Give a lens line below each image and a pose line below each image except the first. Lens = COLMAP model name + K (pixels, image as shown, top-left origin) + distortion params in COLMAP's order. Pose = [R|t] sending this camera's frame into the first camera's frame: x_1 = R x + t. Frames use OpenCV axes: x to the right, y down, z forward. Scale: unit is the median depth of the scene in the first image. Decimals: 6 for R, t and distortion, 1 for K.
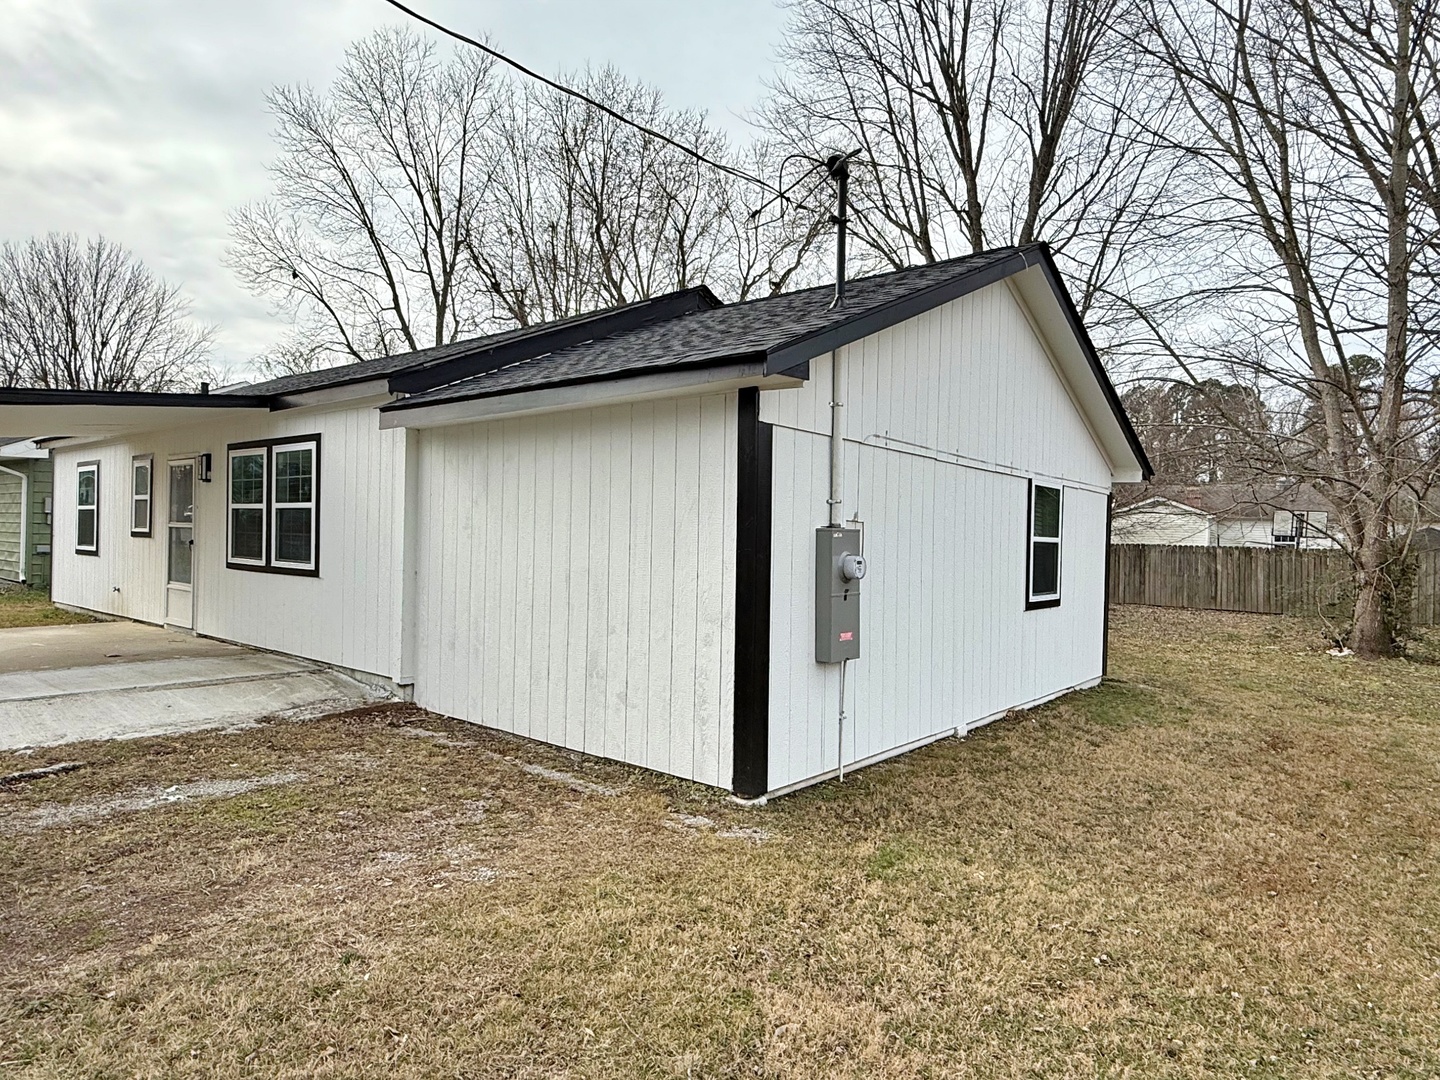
lens RADIAL K [[887.2, 0, 720.0], [0, 887.2, 540.0], [0, 0, 1]] dist [0.001631, -0.000462]
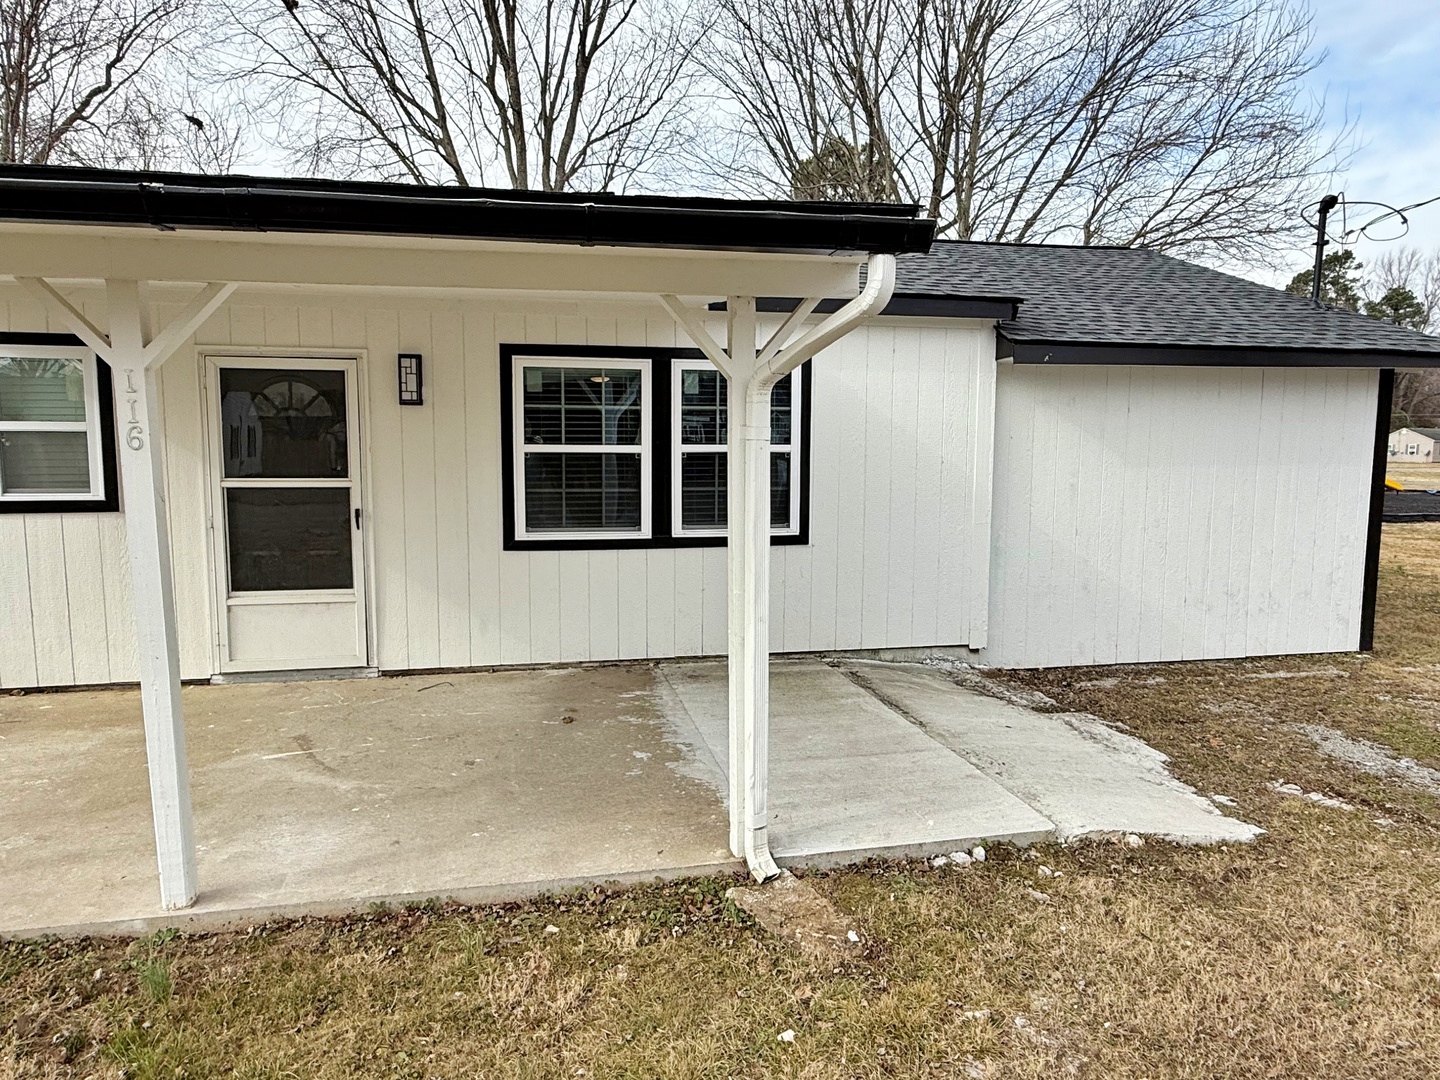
lens RADIAL K [[882.1, 0, 714.8], [0, 882.1, 531.6], [0, 0, 1]] dist [-0.001204, 0.000879]
pose [[0.618391, -0.097912, 0.779747, -0.997345], [0.014318, 0.993447, 0.113391, -0.050542], [-0.785740, -0.058955, 0.615741, 0.546275]]
